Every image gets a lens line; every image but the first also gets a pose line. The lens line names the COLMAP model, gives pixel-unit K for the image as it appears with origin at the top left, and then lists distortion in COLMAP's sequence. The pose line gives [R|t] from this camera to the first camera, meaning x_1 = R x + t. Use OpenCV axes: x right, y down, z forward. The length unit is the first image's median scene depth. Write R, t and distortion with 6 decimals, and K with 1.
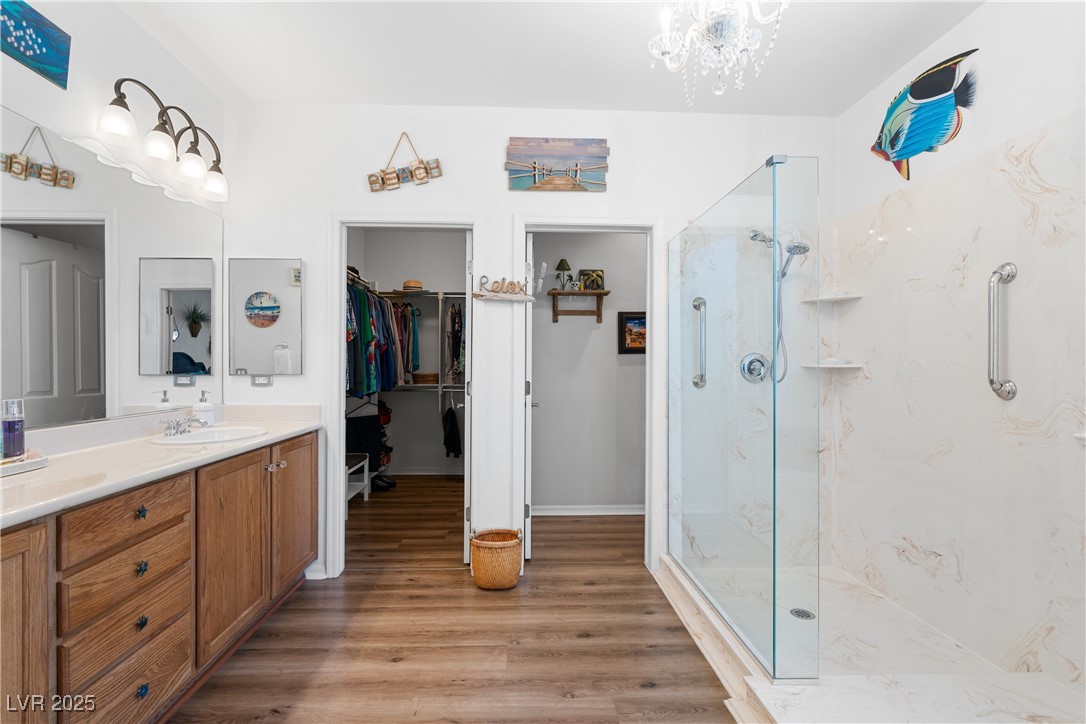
lens RADIAL K [[490.1, 0, 534.1], [0, 490.1, 366.6], [0, 0, 1]] dist [-0.004617, 0.000731]
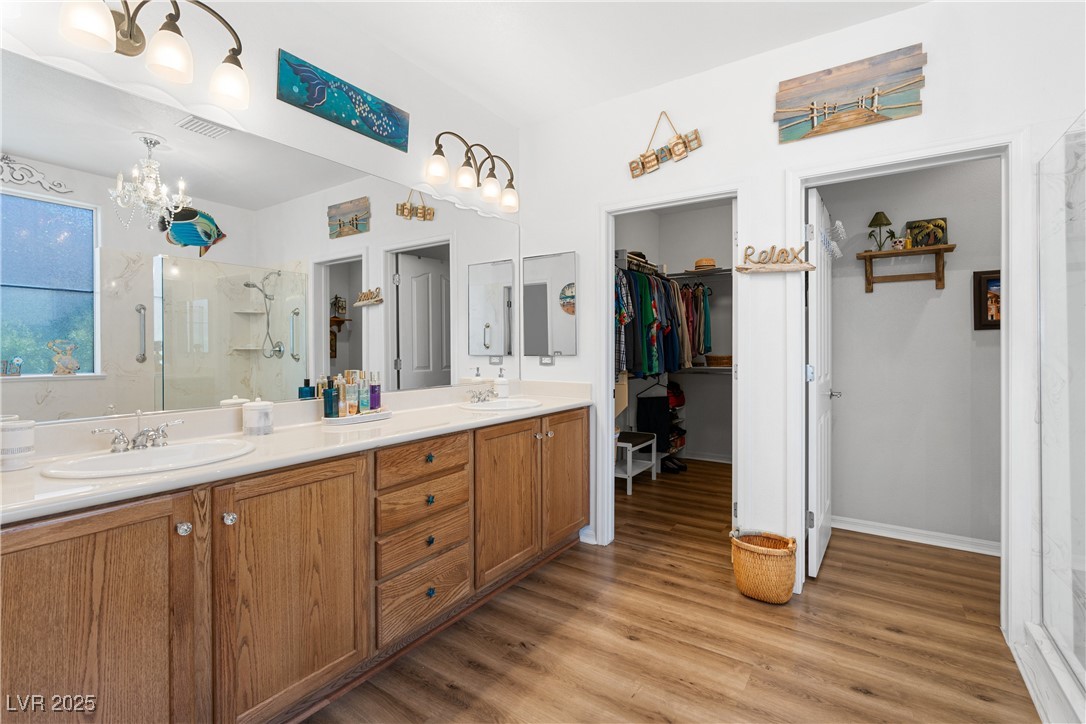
lens RADIAL K [[494.3, 0, 537.6], [0, 494.3, 349.1], [0, 0, 1]] dist [-0.001507, 0.001090]
pose [[0.807342, -0.001851, -0.590080, 0.134469], [0.002381, 0.999997, 0.000122, 0.001013], [0.590079, -0.001503, 0.807344, 0.049520]]
